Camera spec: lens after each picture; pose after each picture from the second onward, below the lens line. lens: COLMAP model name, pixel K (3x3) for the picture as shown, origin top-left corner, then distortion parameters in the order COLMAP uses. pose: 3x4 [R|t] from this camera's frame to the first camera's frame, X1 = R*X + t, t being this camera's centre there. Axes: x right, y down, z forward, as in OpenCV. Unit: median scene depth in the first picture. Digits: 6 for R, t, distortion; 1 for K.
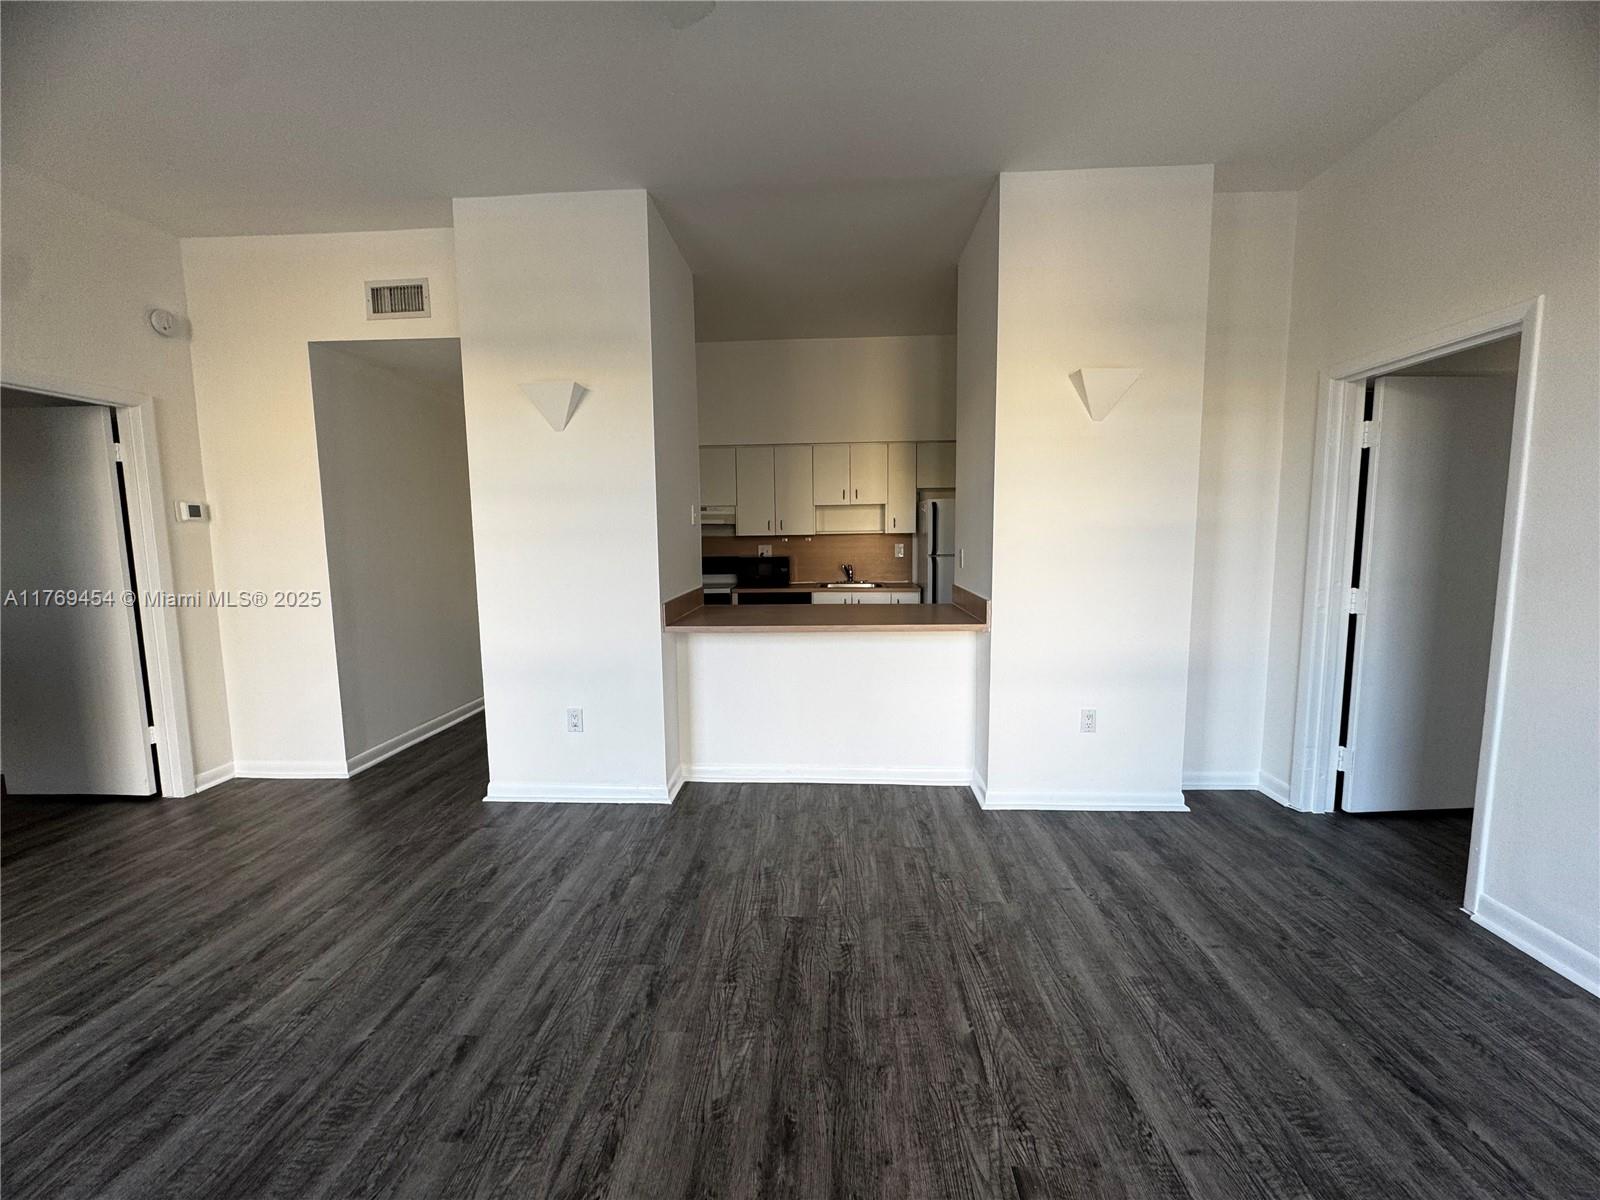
lens RADIAL K [[638.0, 0, 798.8], [0, 638.0, 600.1], [0, 0, 1]] dist [-0.003868, 0.000073]
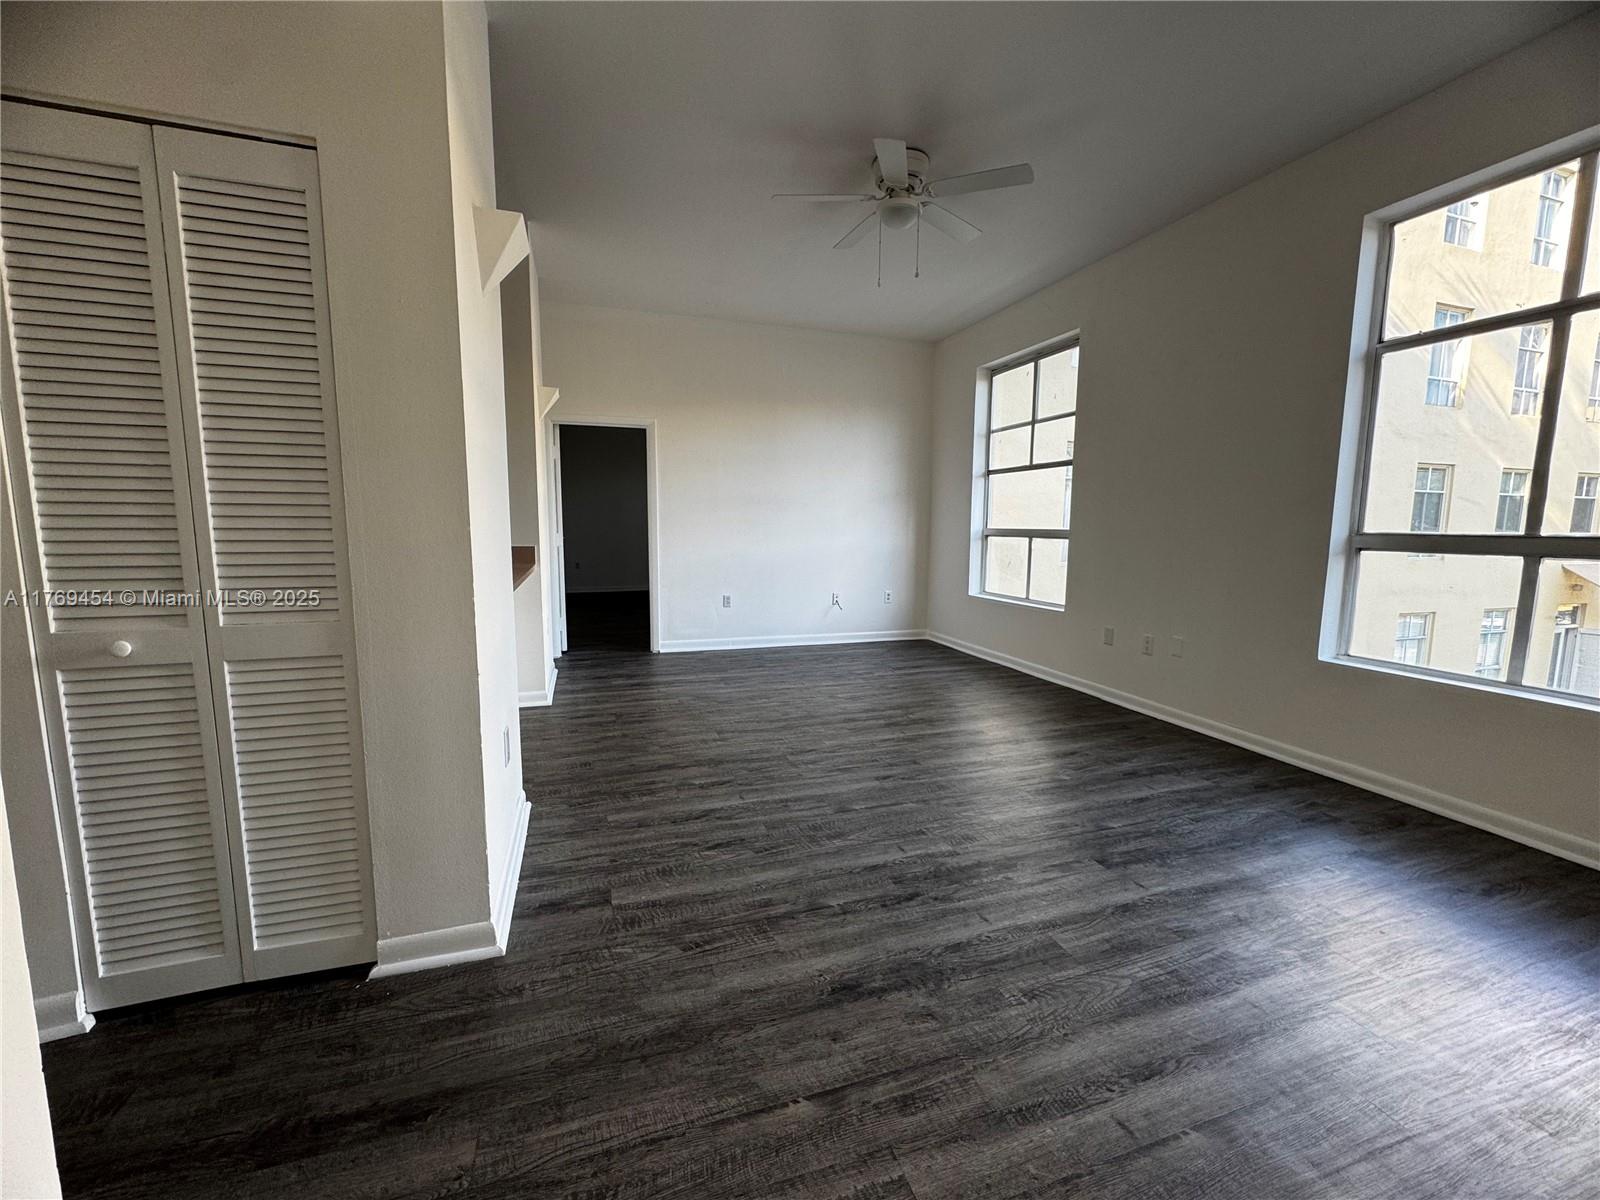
lens RADIAL K [[638.0, 0, 798.8], [0, 638.0, 600.1], [0, 0, 1]] dist [-0.003868, 0.000073]
pose [[-0.370137, -0.102462, 0.923309, -1.469752], [0.092798, 0.984850, 0.146492, -0.041613], [-0.924331, 0.139903, -0.355021, 1.294786]]
